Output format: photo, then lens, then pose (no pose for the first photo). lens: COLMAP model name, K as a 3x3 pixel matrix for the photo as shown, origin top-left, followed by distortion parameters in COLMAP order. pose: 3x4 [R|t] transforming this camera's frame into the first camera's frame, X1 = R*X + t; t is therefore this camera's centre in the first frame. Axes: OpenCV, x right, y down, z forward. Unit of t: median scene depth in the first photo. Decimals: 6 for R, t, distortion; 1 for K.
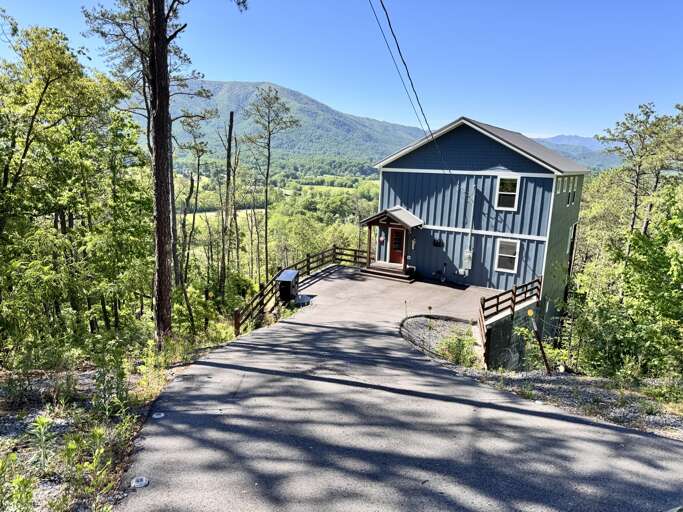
lens RADIAL K [[481.3, 0, 341.5], [0, 481.3, 256.0], [0, 0, 1]] dist [0.110920, -0.168687]
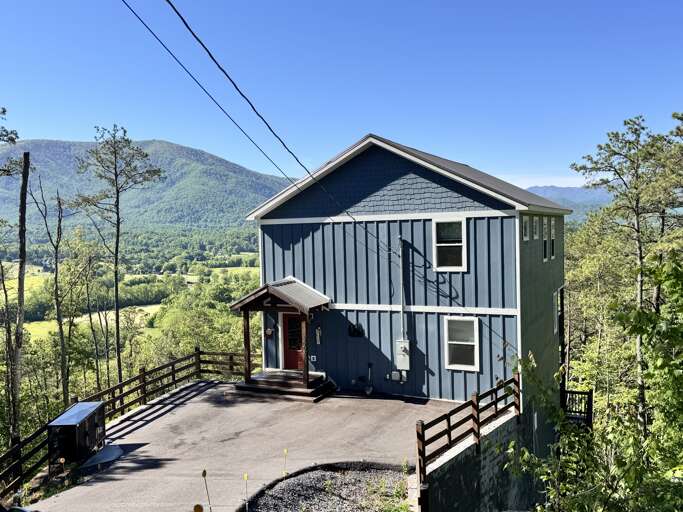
lens RADIAL K [[638.9, 0, 341.5], [0, 638.9, 256.0], [0, 0, 1]] dist [0.129036, -0.006307]
pose [[0.990792, -0.068115, 0.117012, 0.100249], [0.085403, 0.985030, -0.149742, -0.000139], [-0.105060, 0.158356, 0.981777, 0.190764]]
